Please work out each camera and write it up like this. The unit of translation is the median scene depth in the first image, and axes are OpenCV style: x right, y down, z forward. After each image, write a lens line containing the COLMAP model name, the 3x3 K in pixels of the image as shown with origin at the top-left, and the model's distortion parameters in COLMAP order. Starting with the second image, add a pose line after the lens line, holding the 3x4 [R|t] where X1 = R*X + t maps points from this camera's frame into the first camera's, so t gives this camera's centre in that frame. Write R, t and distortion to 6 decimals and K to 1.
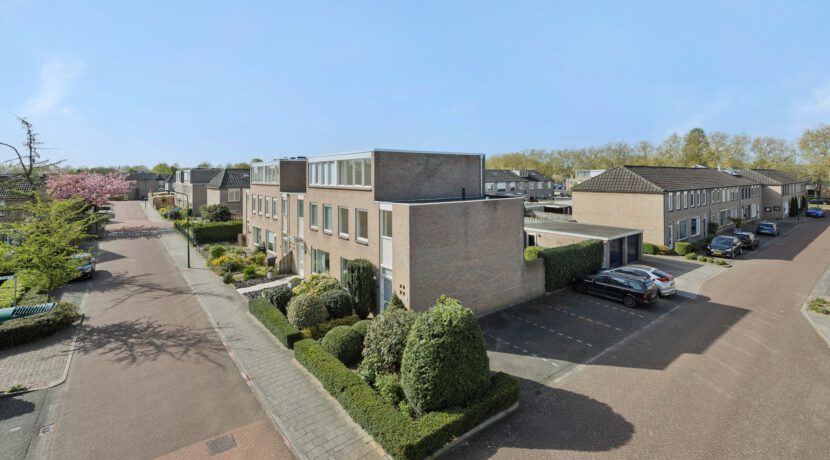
lens RADIAL K [[382.9, 0, 403.3], [0, 382.9, 176.0], [0, 0, 1]] dist [-0.013001, -0.000483]
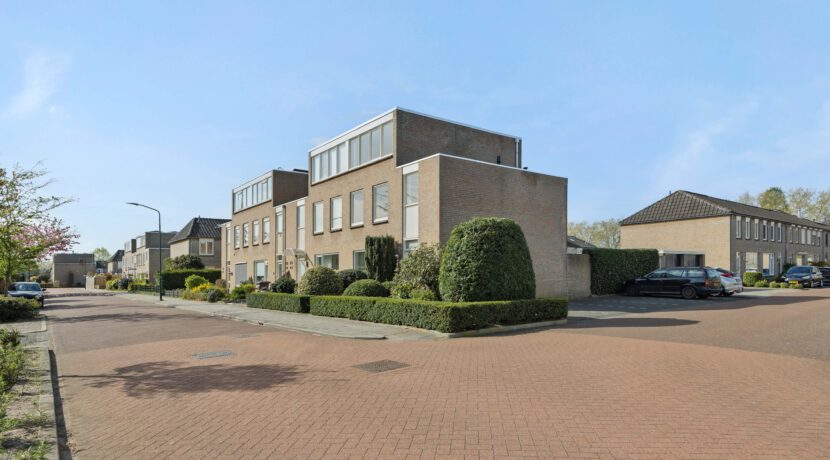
lens RADIAL K [[484.3, 0, 413.6], [0, 484.3, 289.2], [0, 0, 1]] dist [-0.002165, 0.000881]
pose [[0.999851, 0.001679, 0.017162, -0.045726], [-0.001970, 0.999854, 0.016984, 0.272451], [-0.017131, -0.017015, 0.999708, -0.082006]]
